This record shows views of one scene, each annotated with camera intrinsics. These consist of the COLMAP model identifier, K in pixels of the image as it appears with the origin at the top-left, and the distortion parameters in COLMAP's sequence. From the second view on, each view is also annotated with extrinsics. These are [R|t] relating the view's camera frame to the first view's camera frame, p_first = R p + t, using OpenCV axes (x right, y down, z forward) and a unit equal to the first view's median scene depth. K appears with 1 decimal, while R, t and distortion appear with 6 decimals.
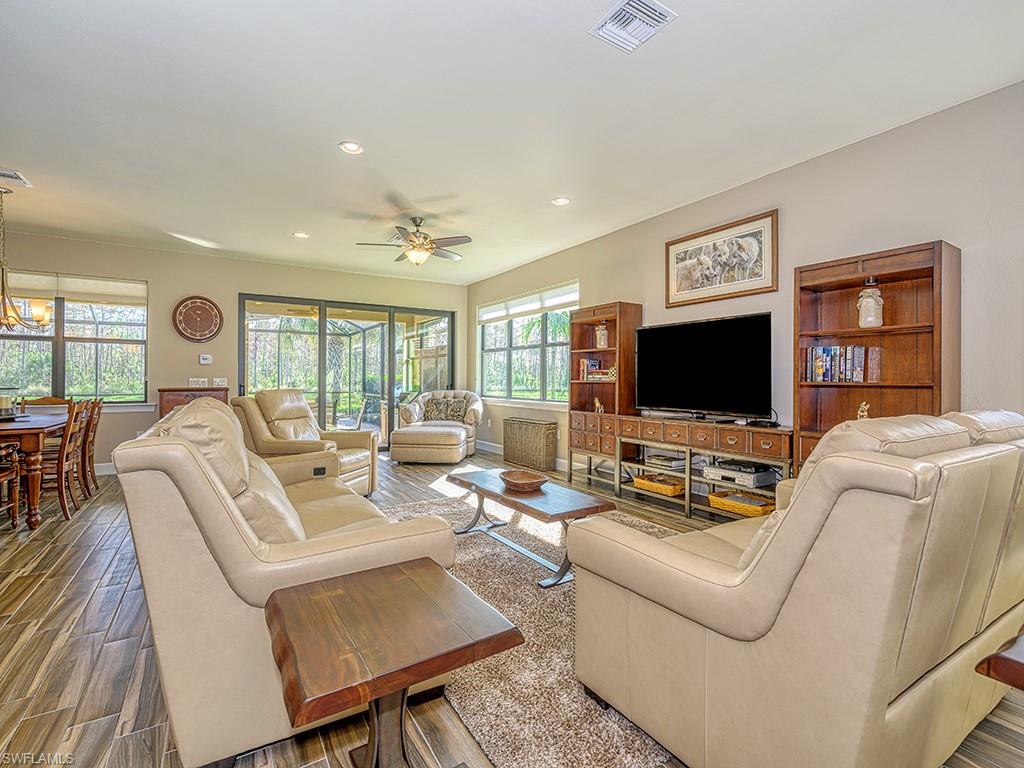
lens RADIAL K [[466.5, 0, 510.4], [0, 466.5, 378.9], [0, 0, 1]] dist [-0.014049, -0.000010]
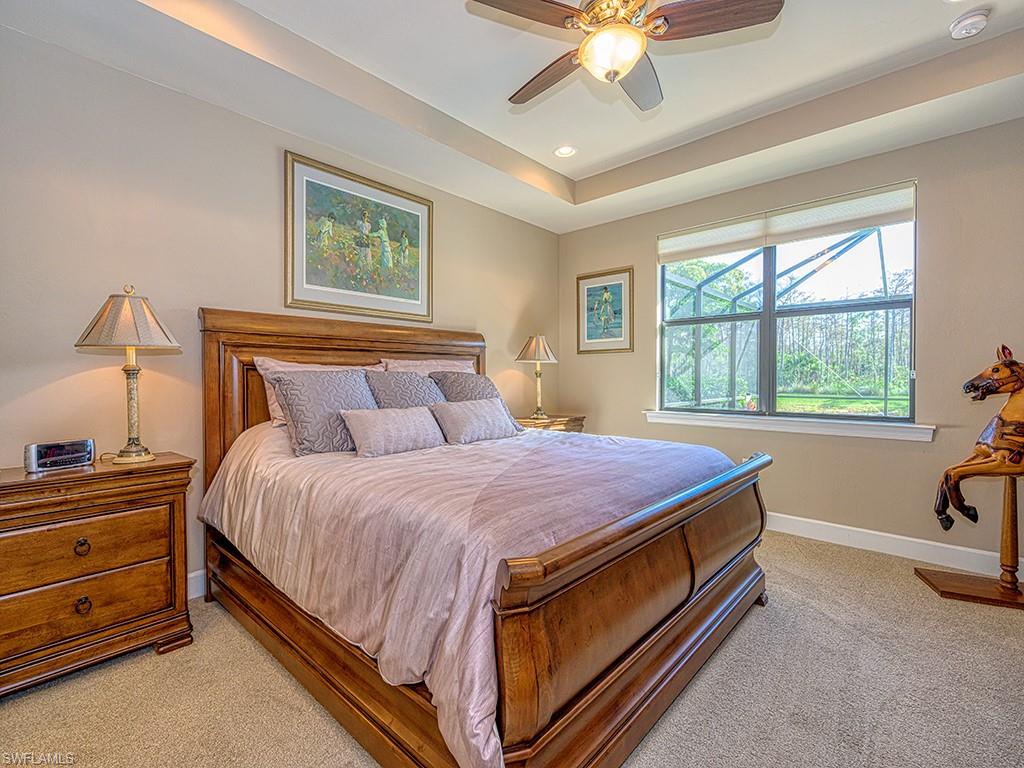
lens RADIAL K [[466.5, 0, 512.4], [0, 466.5, 380.8], [0, 0, 1]] dist [-0.014049, -0.000010]
pose [[0.285659, 0.006784, -0.958307, -0.433540], [0.001328, 0.999971, 0.007474, 0.002437], [0.958330, -0.003408, 0.285642, 0.444644]]
